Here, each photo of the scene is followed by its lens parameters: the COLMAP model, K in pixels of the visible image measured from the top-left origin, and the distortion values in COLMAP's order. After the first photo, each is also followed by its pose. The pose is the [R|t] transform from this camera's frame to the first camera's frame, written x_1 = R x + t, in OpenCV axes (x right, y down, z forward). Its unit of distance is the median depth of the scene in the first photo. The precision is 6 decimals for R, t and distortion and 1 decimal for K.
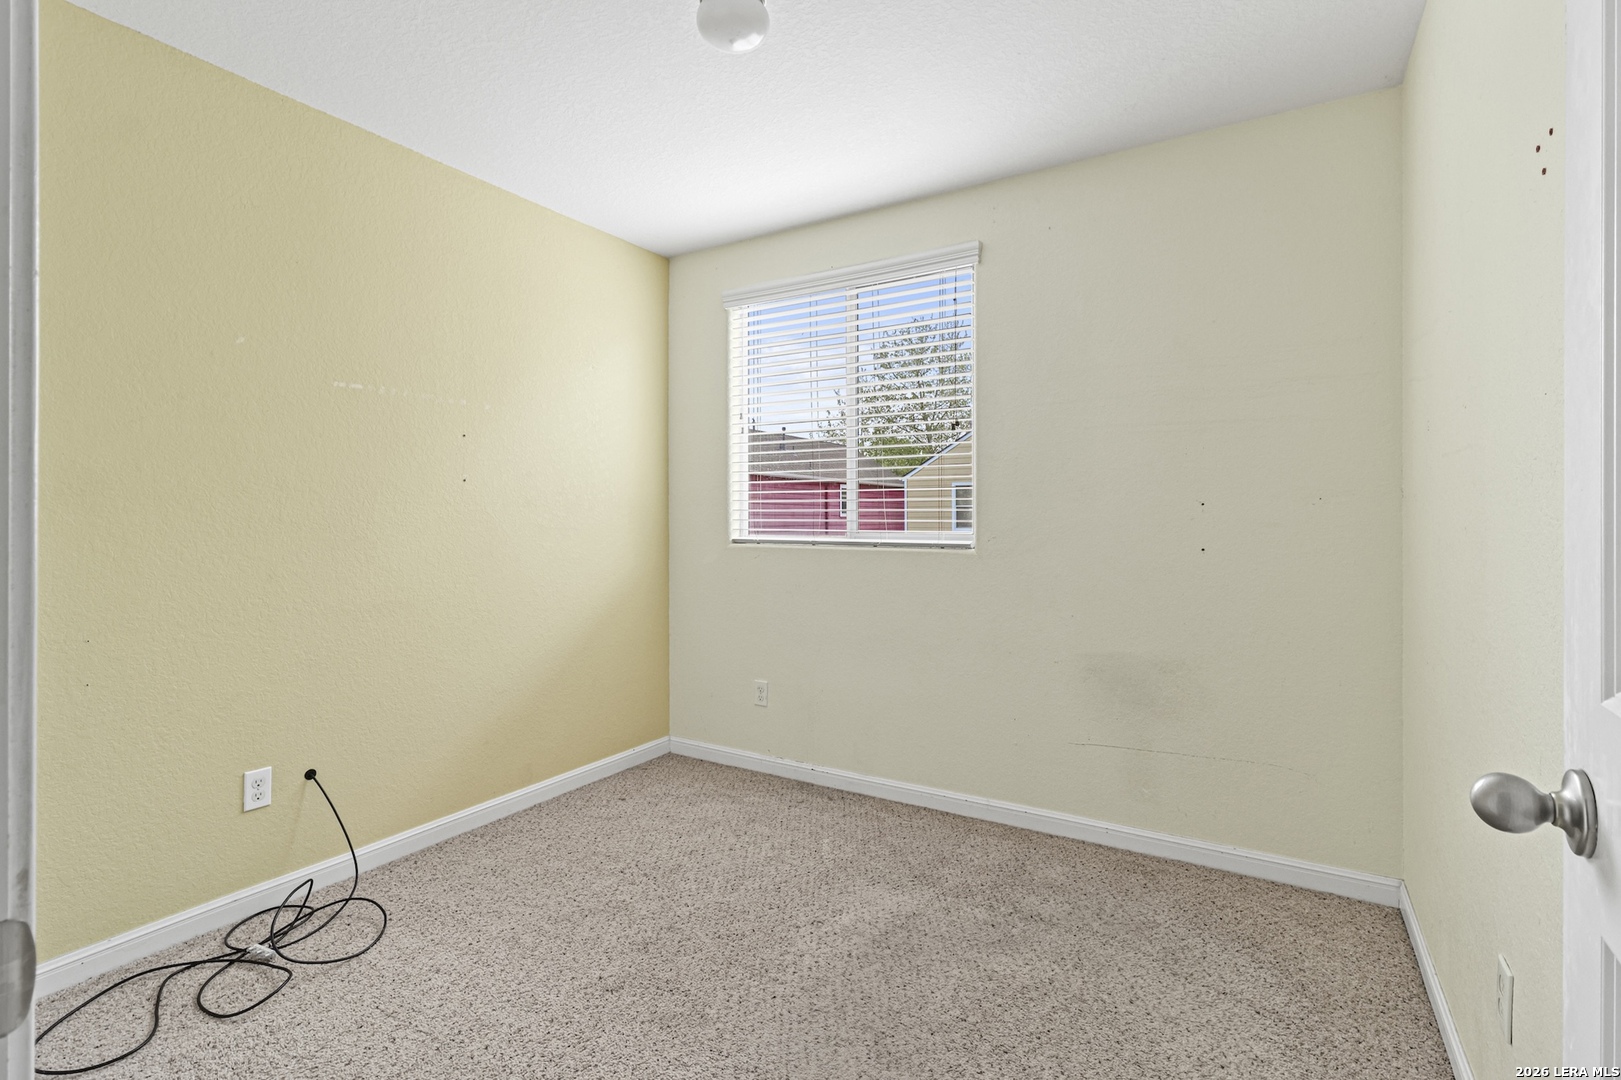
lens RADIAL K [[752.7, 0, 808.6], [0, 752.7, 527.2], [0, 0, 1]] dist [0.004959, -0.002133]
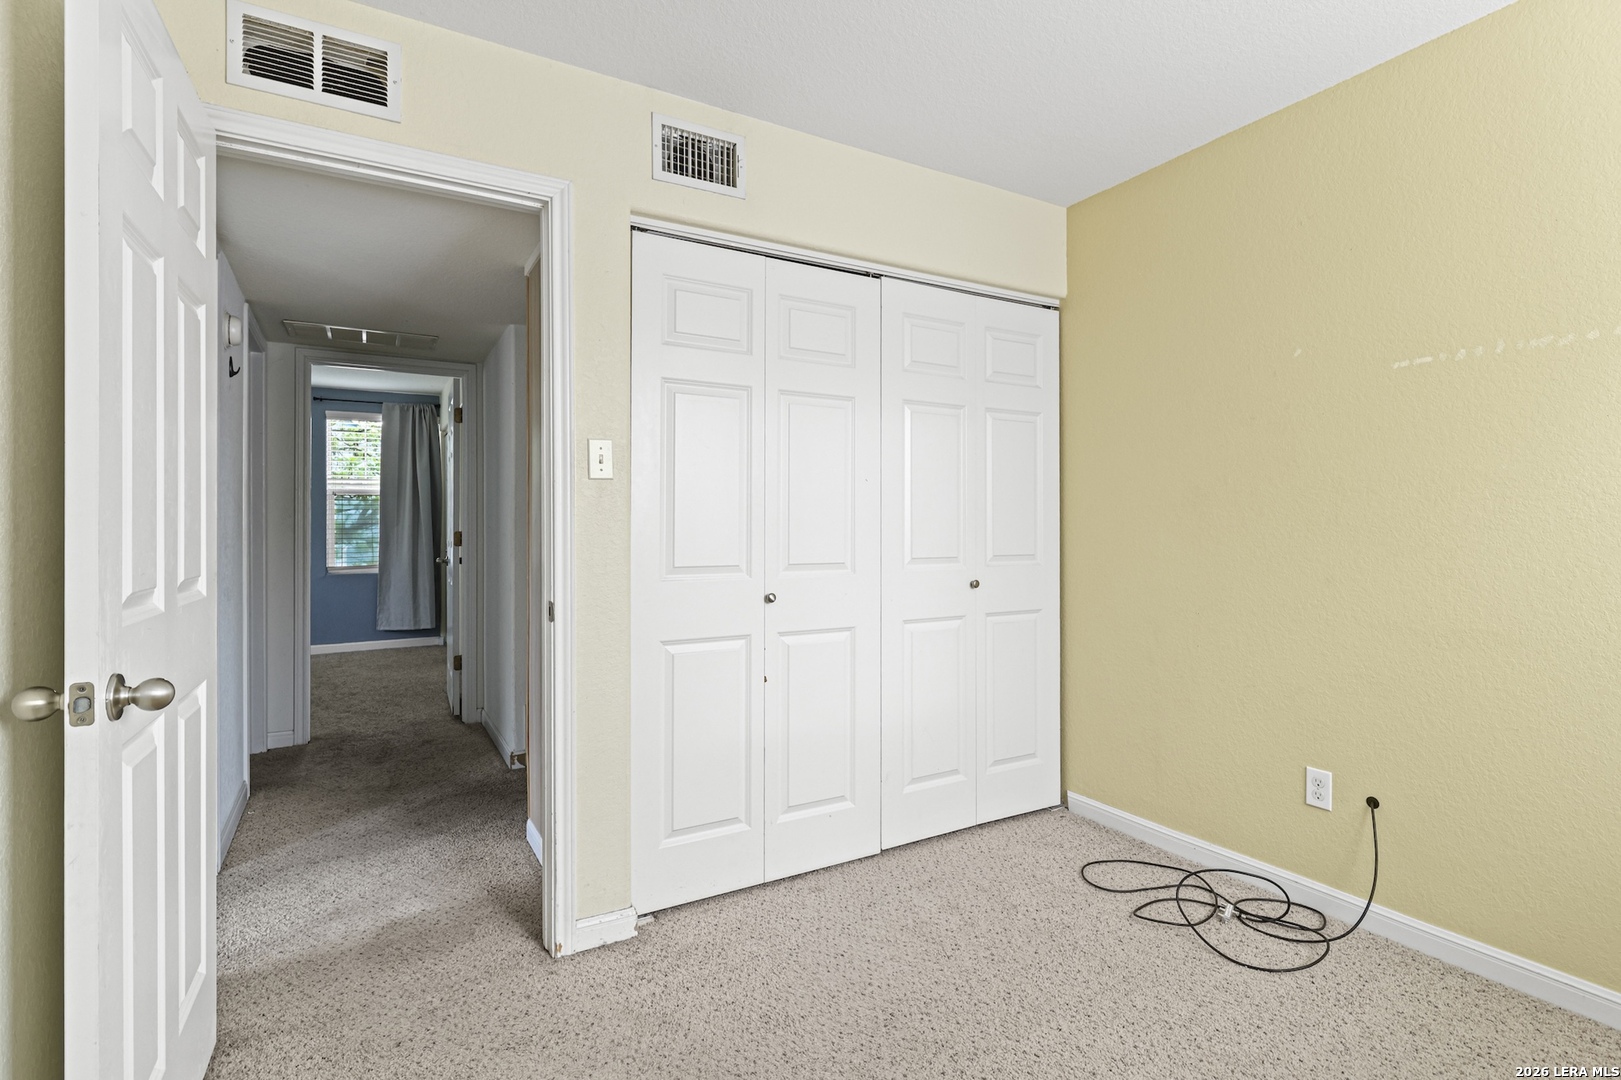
lens RADIAL K [[752.7, 0, 807.8], [0, 752.7, 533.2], [0, 0, 1]] dist [0.004959, -0.002133]
pose [[-0.455626, 0.008100, -0.890134, 0.477340], [-0.005349, 0.999916, 0.011837, -0.004282], [0.890155, 0.010154, -0.455545, 0.839169]]
